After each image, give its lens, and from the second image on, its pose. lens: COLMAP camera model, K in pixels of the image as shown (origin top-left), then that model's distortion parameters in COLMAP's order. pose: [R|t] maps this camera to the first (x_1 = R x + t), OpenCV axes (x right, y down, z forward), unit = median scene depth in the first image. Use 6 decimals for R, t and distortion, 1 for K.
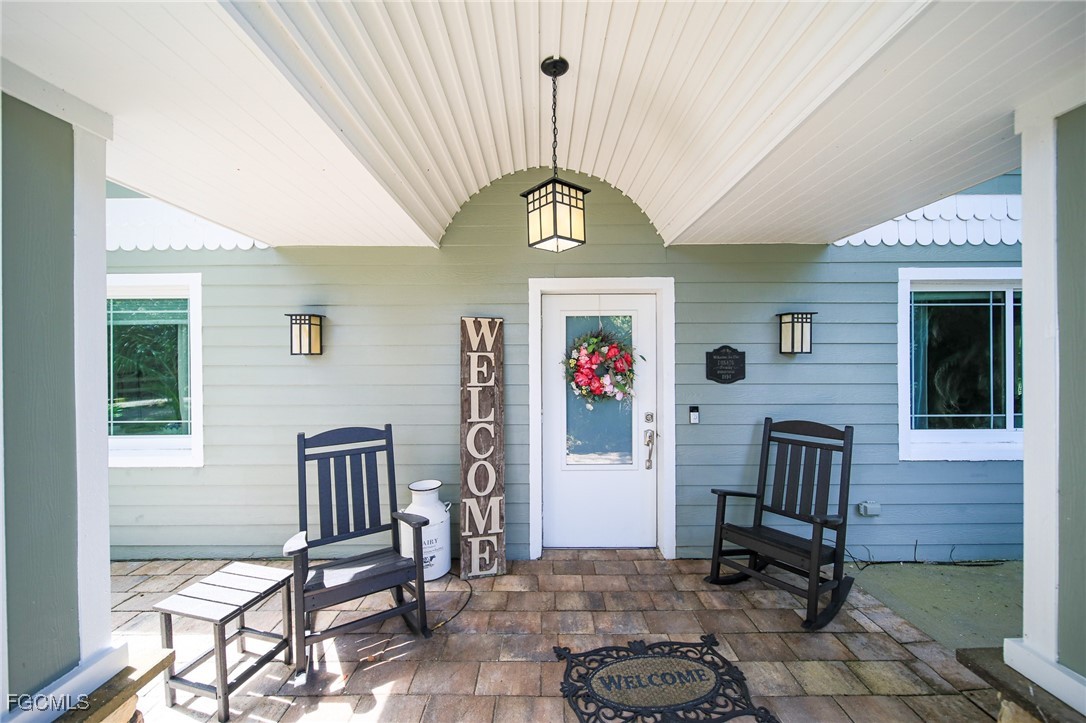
lens RADIAL K [[404.7, 0, 541.8], [0, 404.7, 359.8], [0, 0, 1]] dist [0.000050, -0.001430]
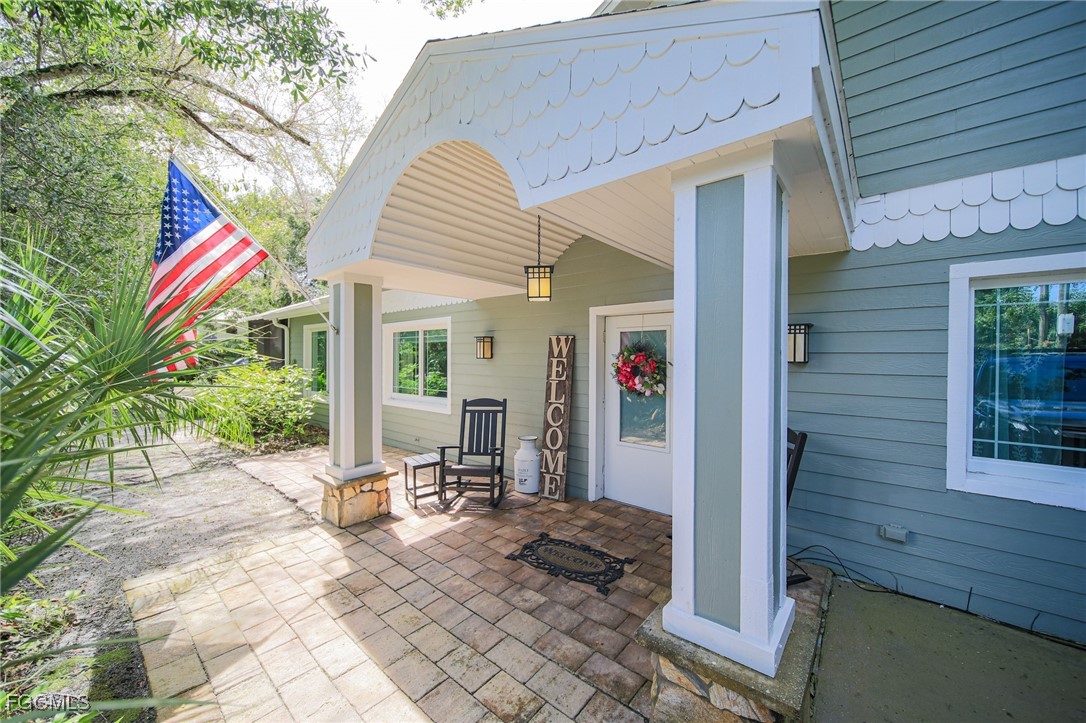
lens RADIAL K [[404.7, 0, 544.2], [0, 404.7, 361.5], [0, 0, 1]] dist [0.000050, -0.001430]
pose [[0.763343, 0.016515, -0.645782, 0.825047], [-0.009393, 0.999851, 0.014467, -0.028466], [0.645925, -0.004978, 0.763385, -0.223198]]
